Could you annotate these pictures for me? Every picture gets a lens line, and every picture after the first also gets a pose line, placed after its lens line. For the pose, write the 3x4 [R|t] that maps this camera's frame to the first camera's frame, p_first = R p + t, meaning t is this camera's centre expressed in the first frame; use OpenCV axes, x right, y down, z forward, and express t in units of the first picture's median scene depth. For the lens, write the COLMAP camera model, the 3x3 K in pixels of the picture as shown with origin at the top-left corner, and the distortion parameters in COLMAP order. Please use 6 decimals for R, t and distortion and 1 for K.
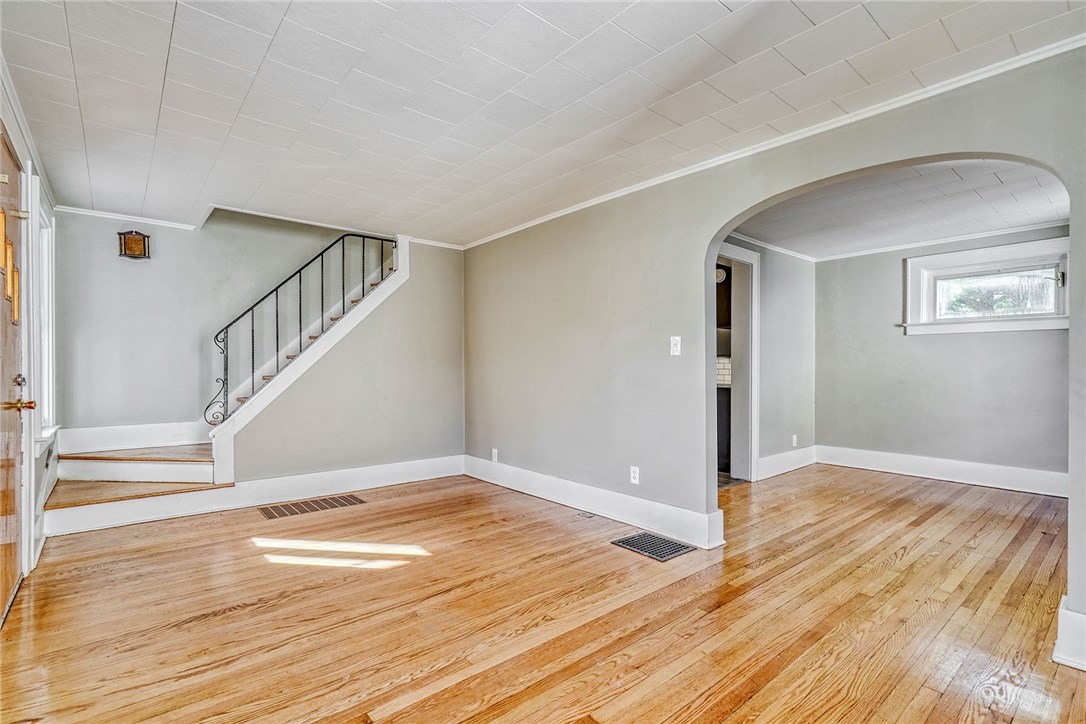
lens RADIAL K [[501.9, 0, 520.0], [0, 501.9, 367.5], [0, 0, 1]] dist [-0.000552, 0.000531]
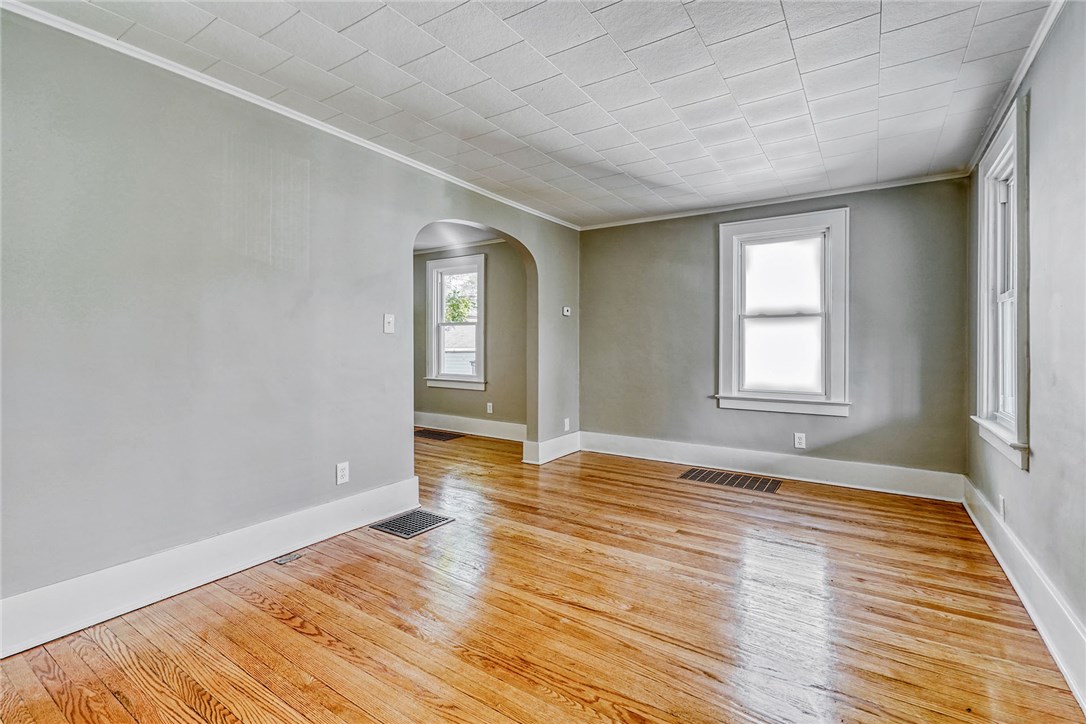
lens RADIAL K [[494.3, 0, 538.4], [0, 494.3, 348.8], [0, 0, 1]] dist [0.000217, 0.001020]
pose [[-0.296274, -0.010774, 0.955042, -0.686567], [0.000773, 0.999933, 0.011521, -0.008050], [-0.955103, 0.004152, -0.296245, 0.950662]]
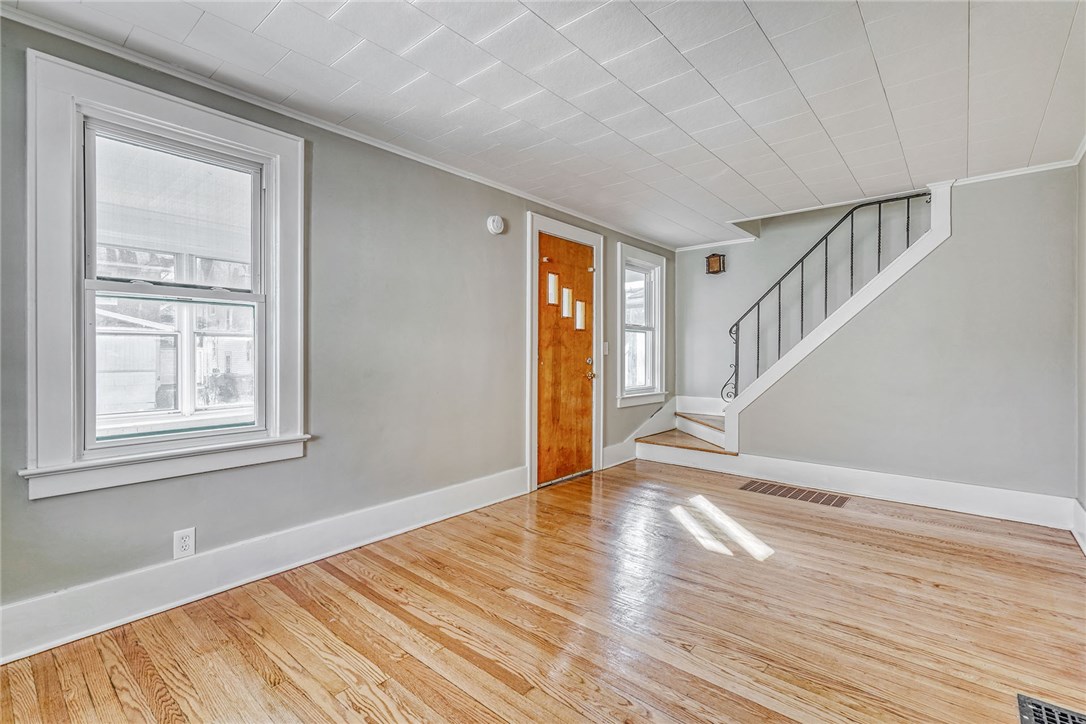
lens RADIAL K [[480.5, 0, 543.0], [0, 480.5, 362.0], [0, 0, 1]] dist [-0.001639, 0.000155]
pose [[0.186439, 0.016144, -0.982334, 0.521572], [-0.003723, 0.999869, 0.015726, -0.000972], [0.982460, 0.000726, 0.186474, 0.388695]]
